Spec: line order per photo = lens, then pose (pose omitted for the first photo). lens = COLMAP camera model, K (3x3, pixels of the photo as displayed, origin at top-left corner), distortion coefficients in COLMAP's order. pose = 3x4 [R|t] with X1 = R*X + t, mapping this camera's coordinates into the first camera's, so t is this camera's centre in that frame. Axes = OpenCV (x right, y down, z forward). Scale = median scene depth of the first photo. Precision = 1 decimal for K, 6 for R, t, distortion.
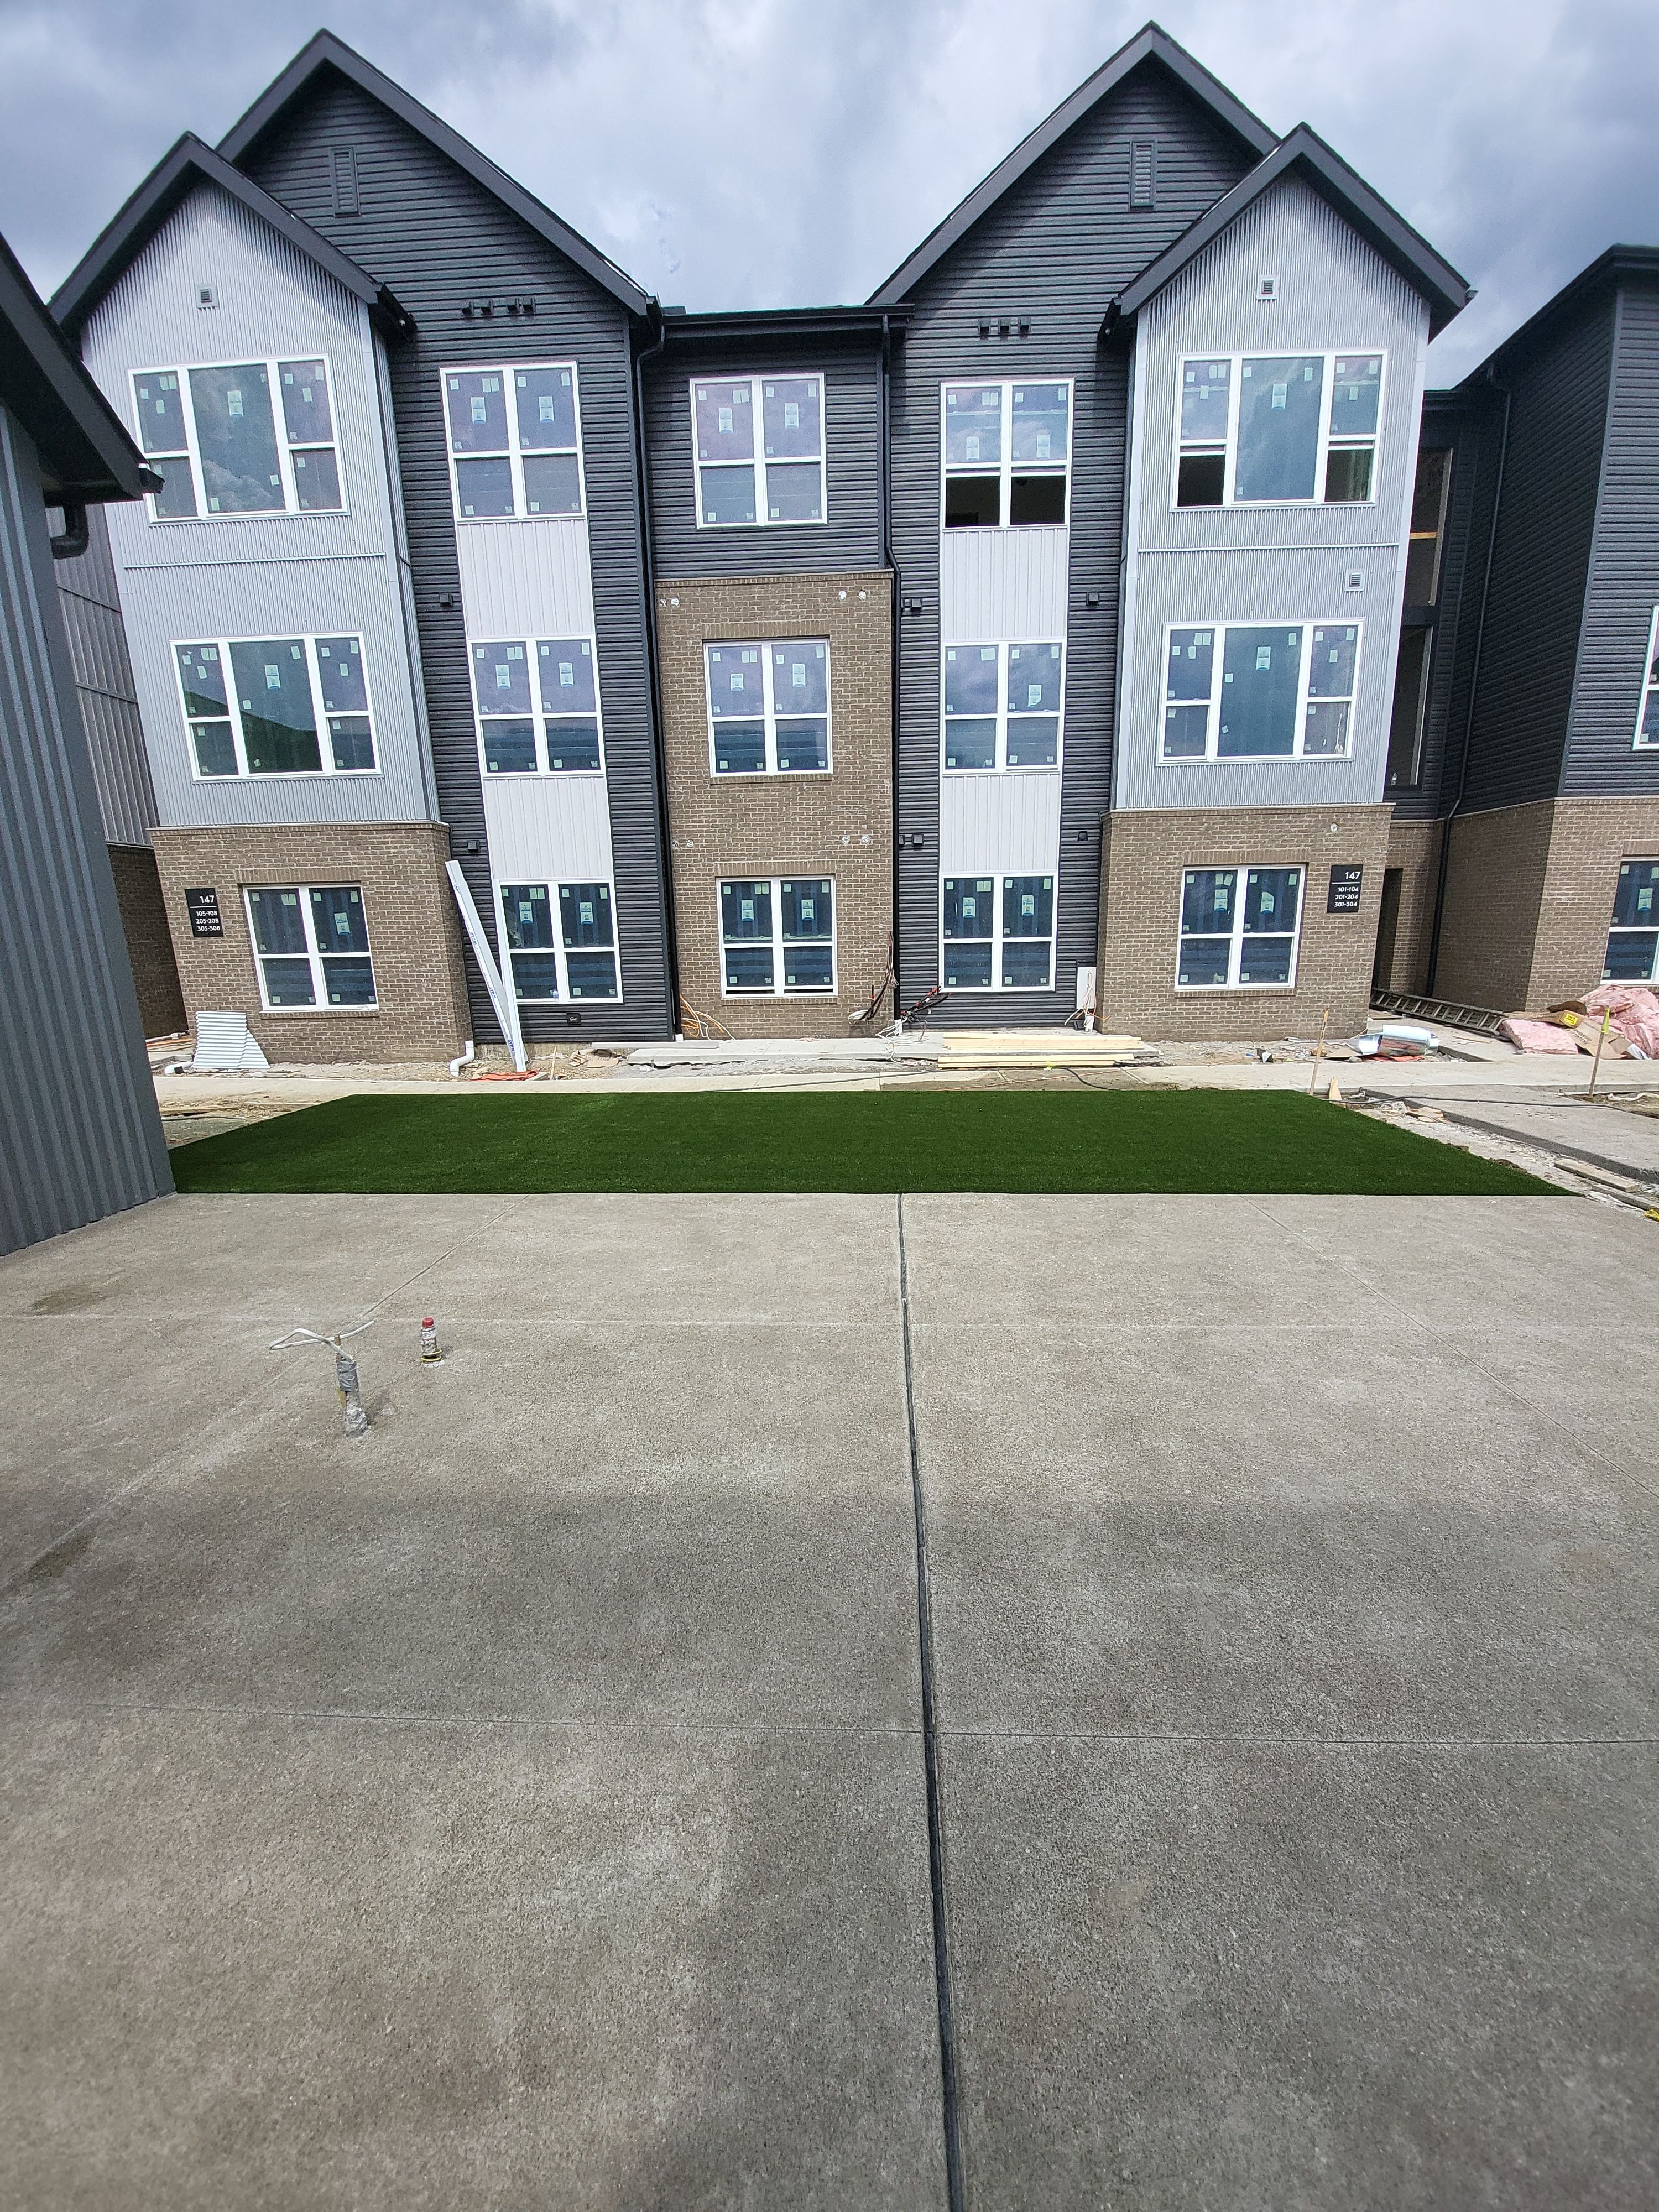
lens RADIAL K [[875.7, 0, 852.3], [0, 875.7, 1129.1], [0, 0, 1]] dist [-0.001728, -0.007063]
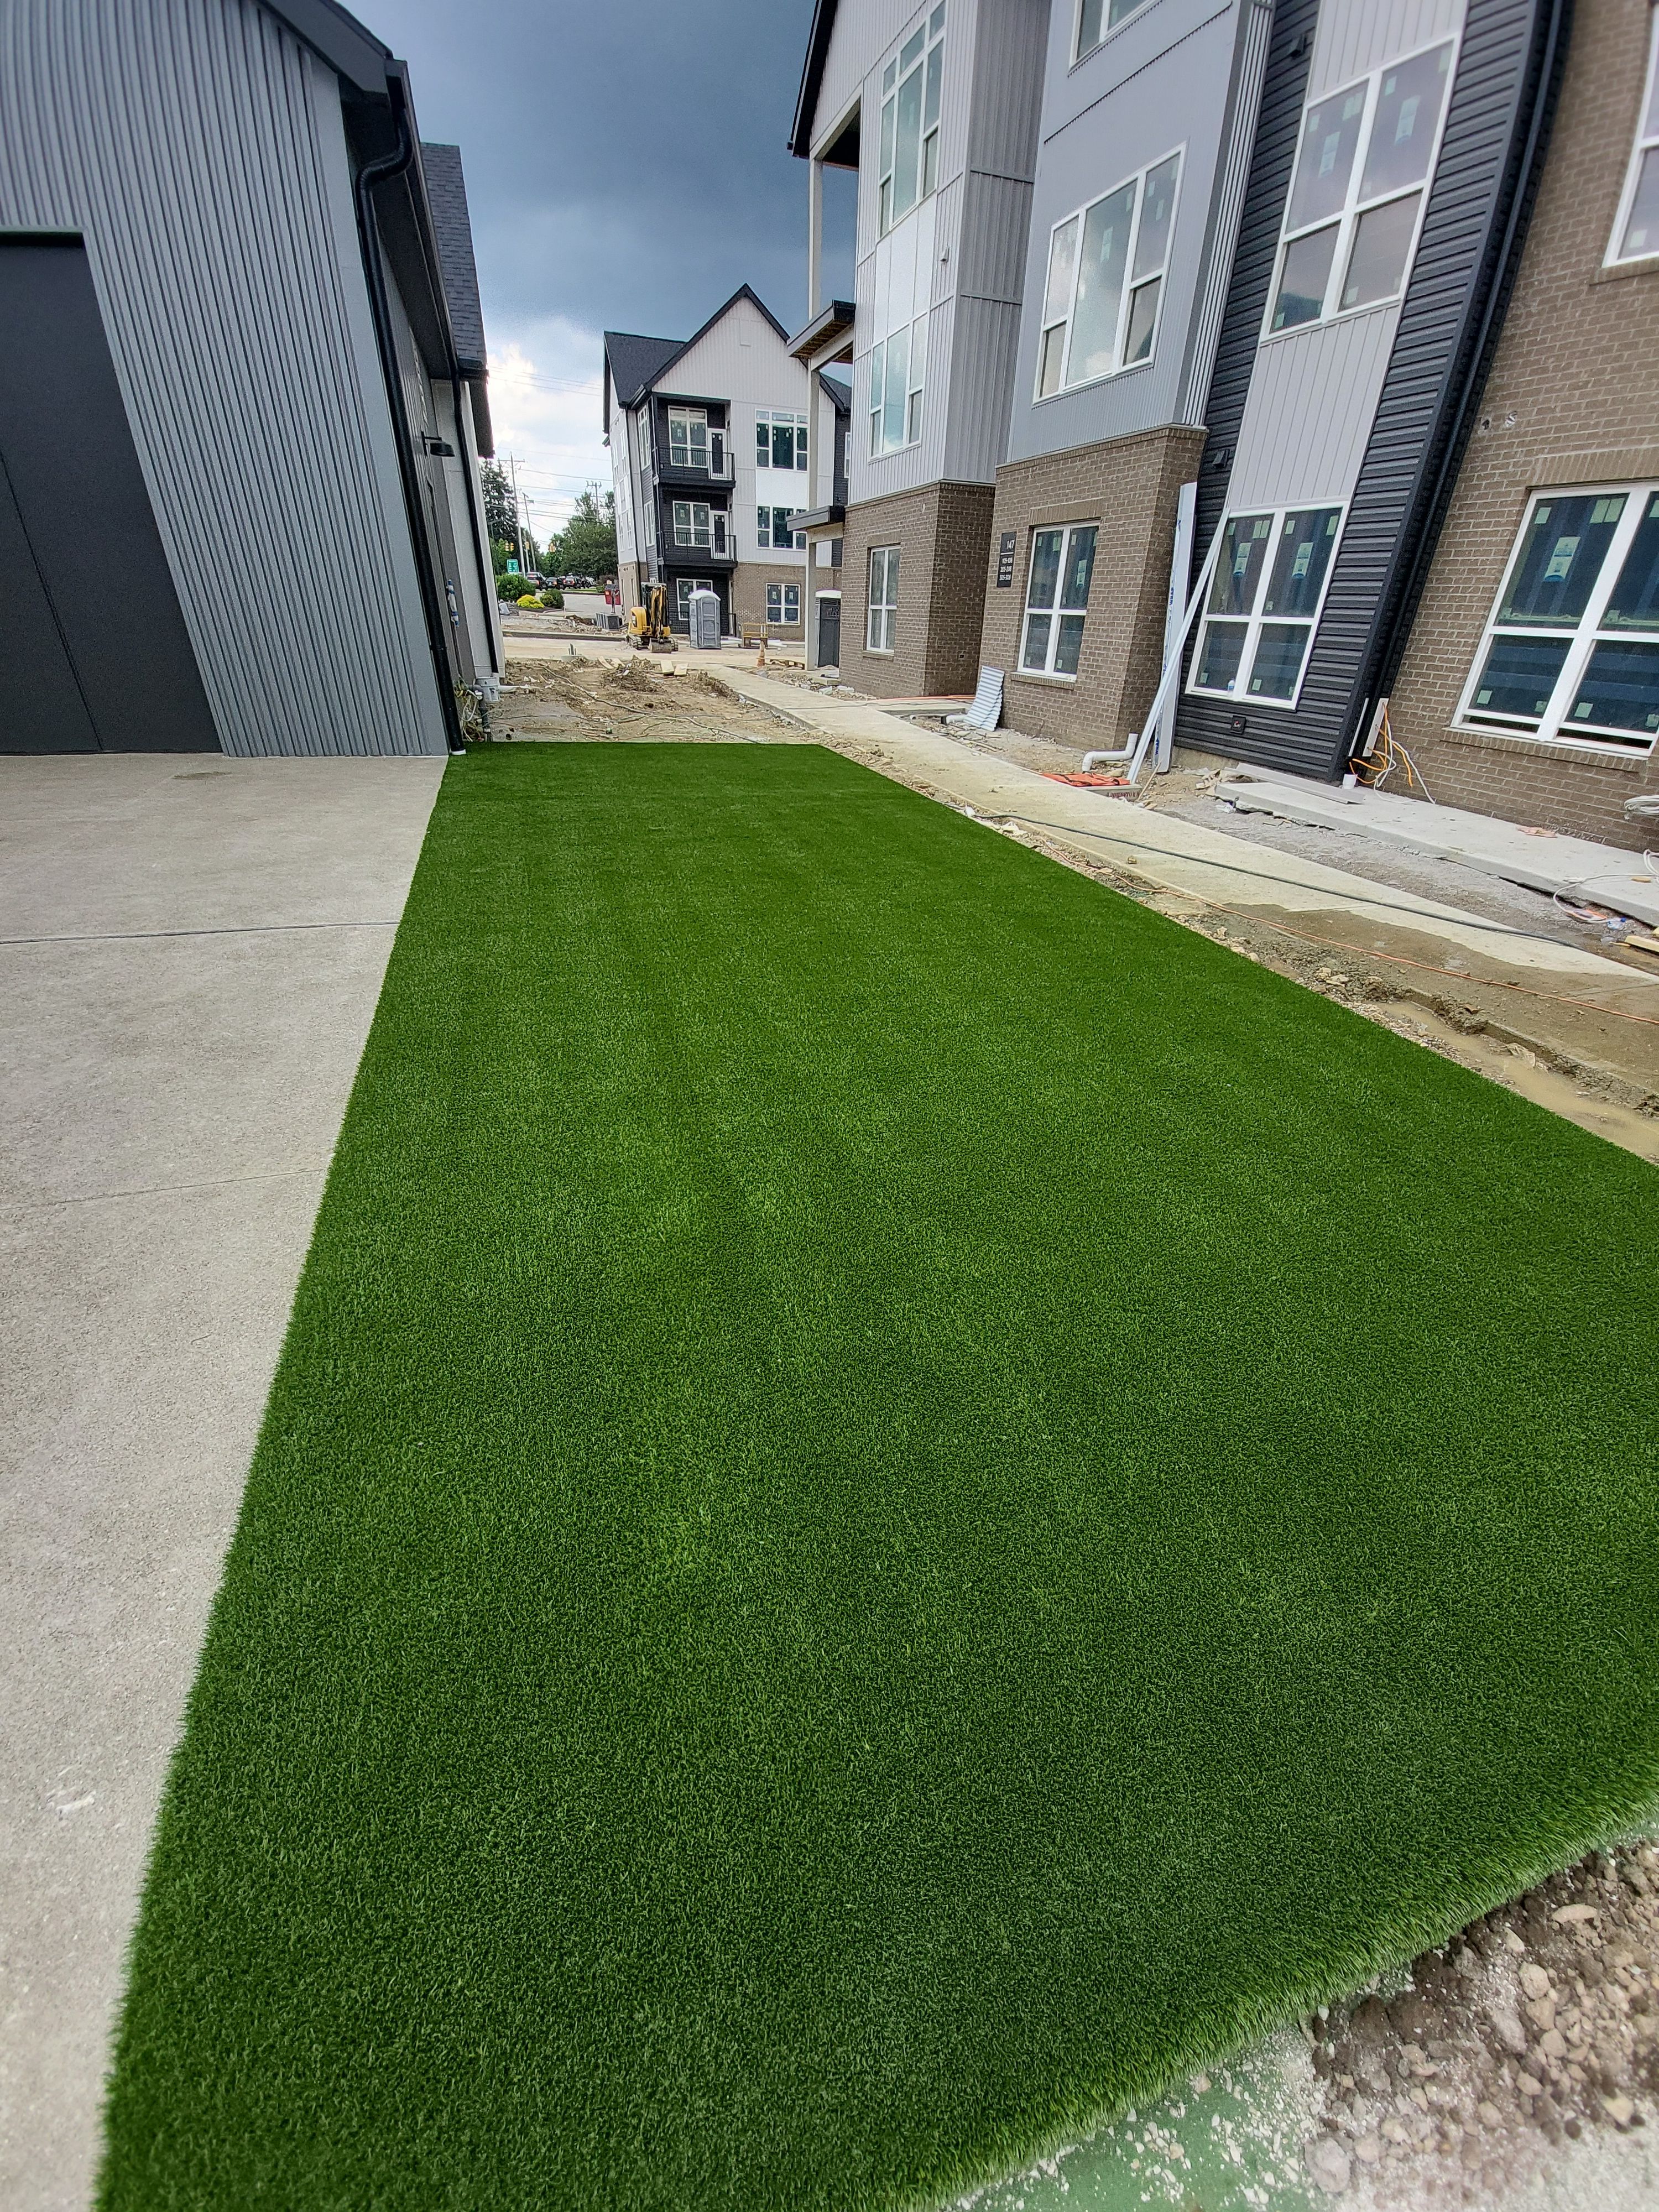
lens RADIAL K [[875.3, 0, 839.7], [0, 875.3, 1139.1], [0, 0, 1]] dist [-0.005635, -0.007564]
pose [[0.338234, 0.514881, -0.787716, 0.342507], [-0.251120, 0.856079, 0.451738, -0.077558], [0.906938, 0.045018, 0.418852, 0.417851]]
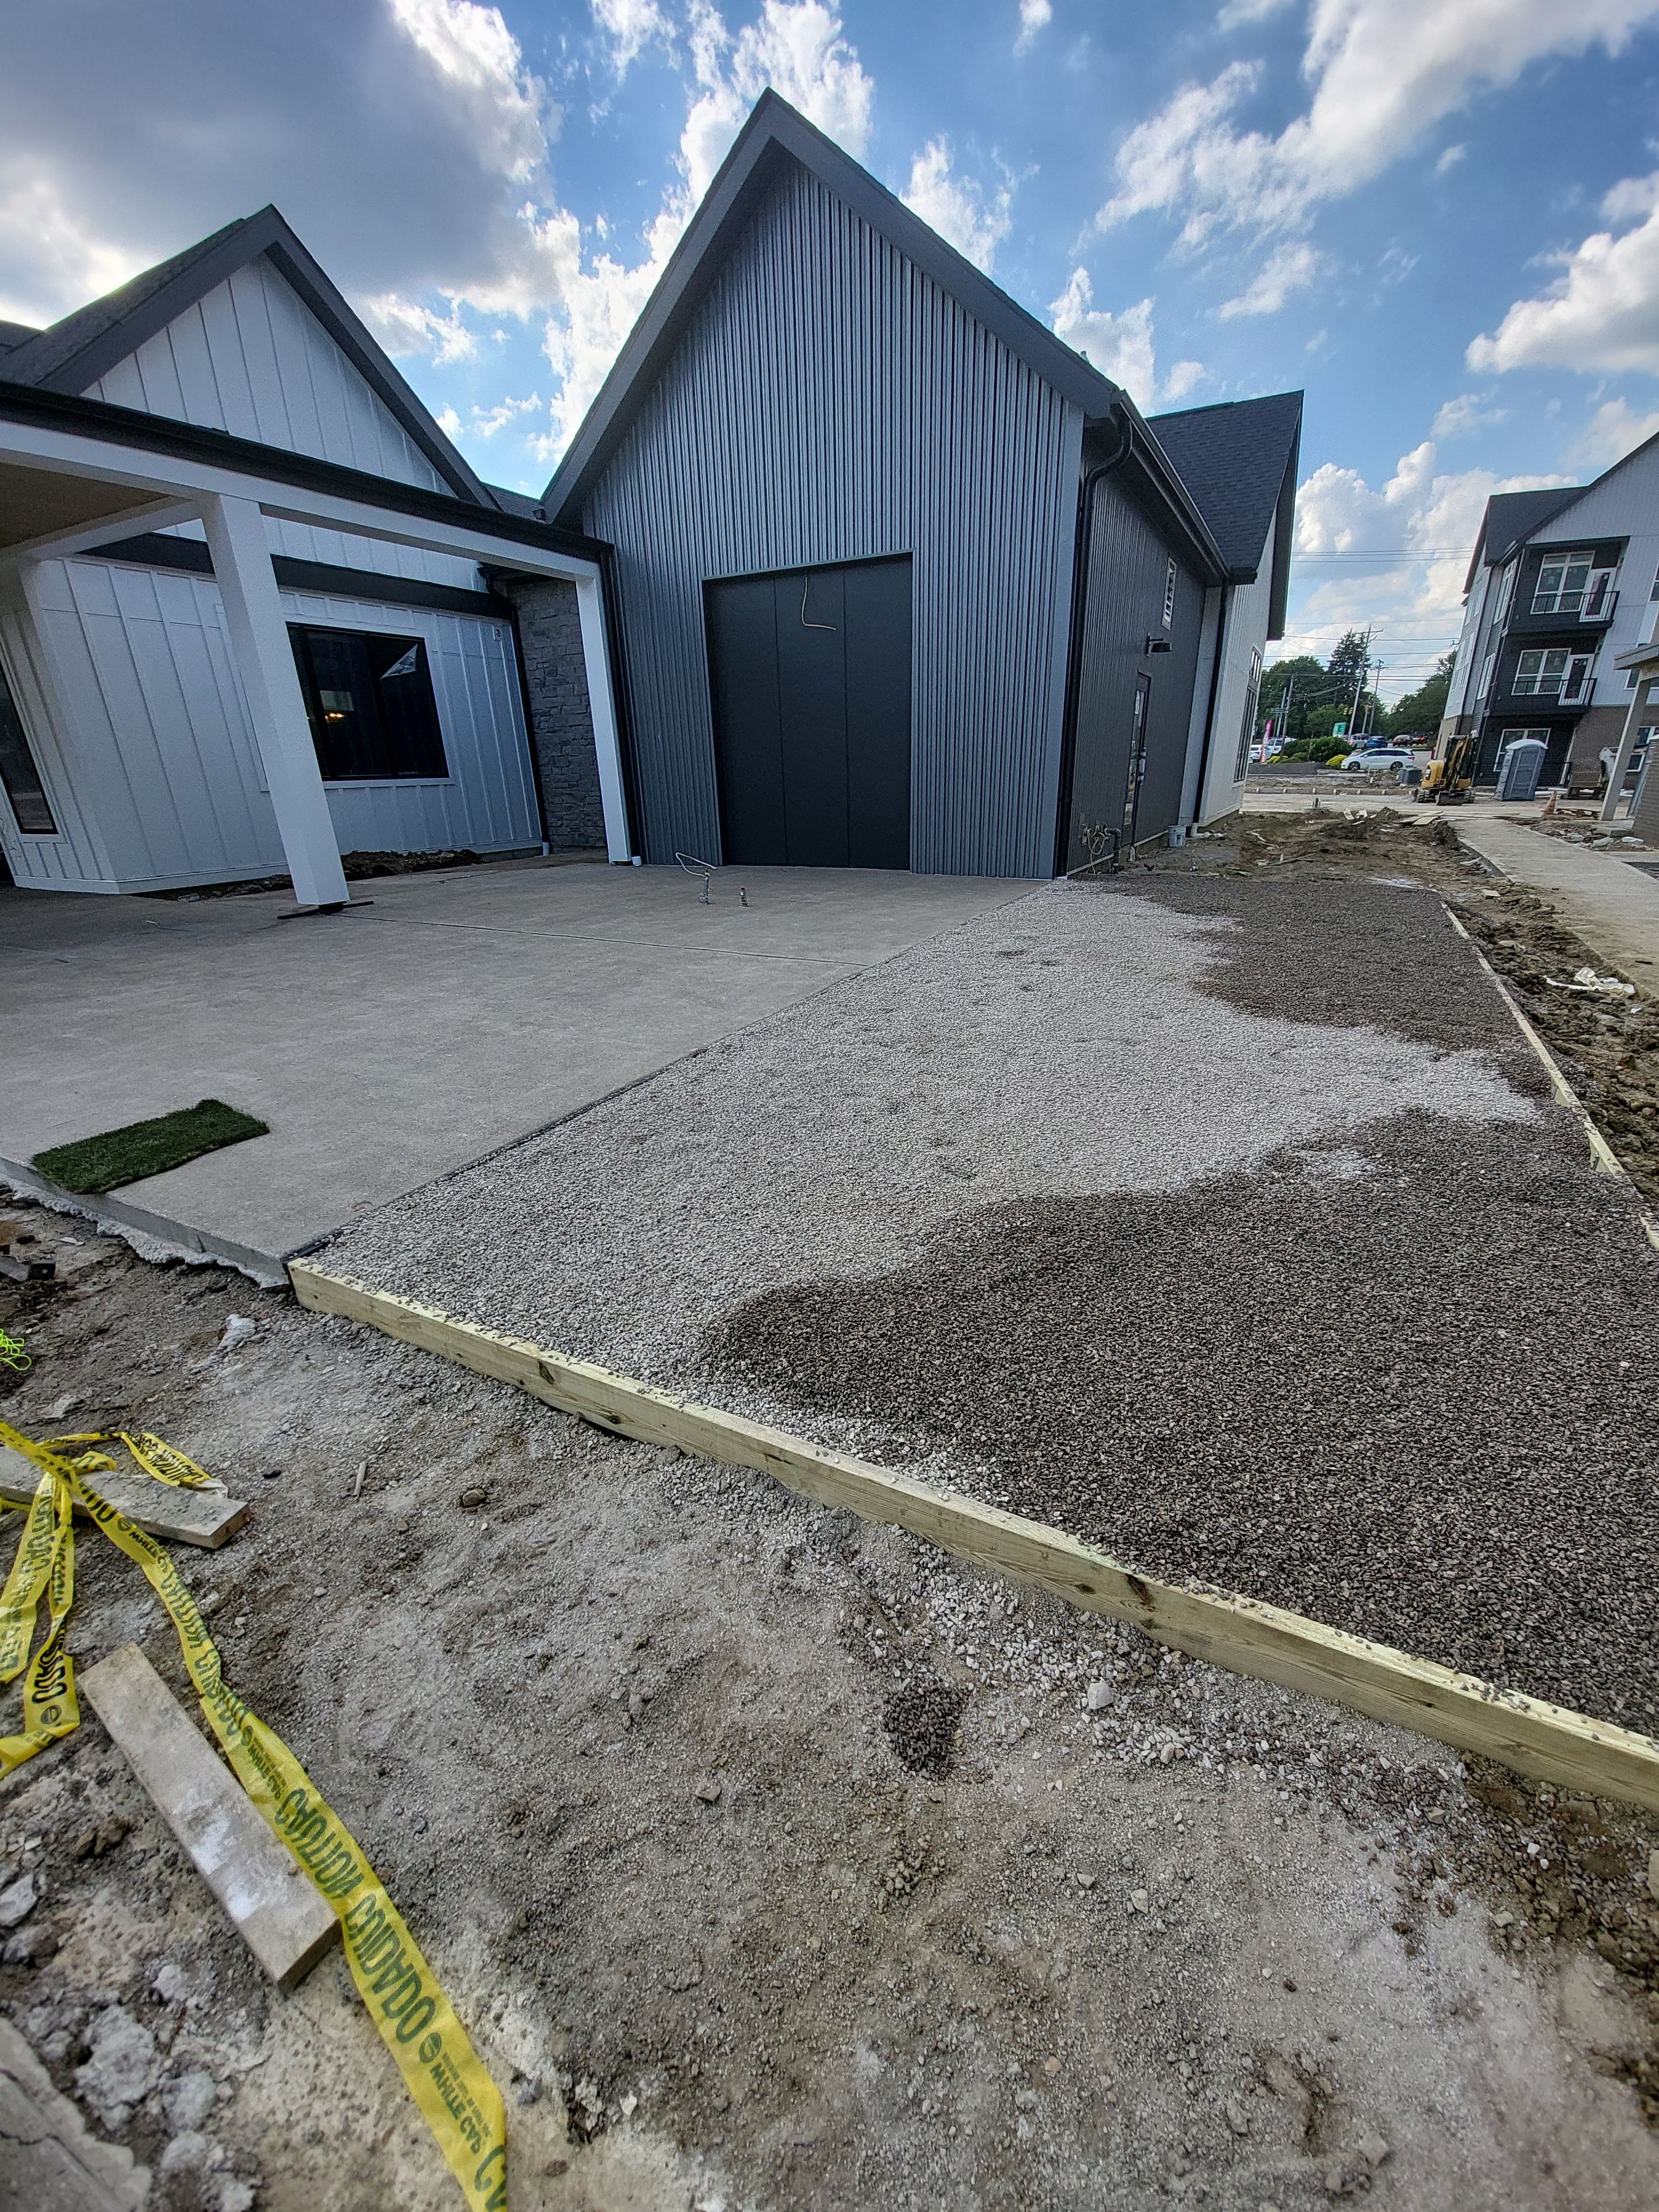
lens RADIAL K [[875.7, 0, 842.8], [0, 875.7, 1139.1], [0, 0, 1]] dist [-0.001728, -0.007063]
pose [[-0.437272, 0.377463, -0.816281, 0.426017], [-0.172437, 0.855625, 0.488028, -0.109933], [0.882643, 0.354158, -0.309052, 0.559910]]
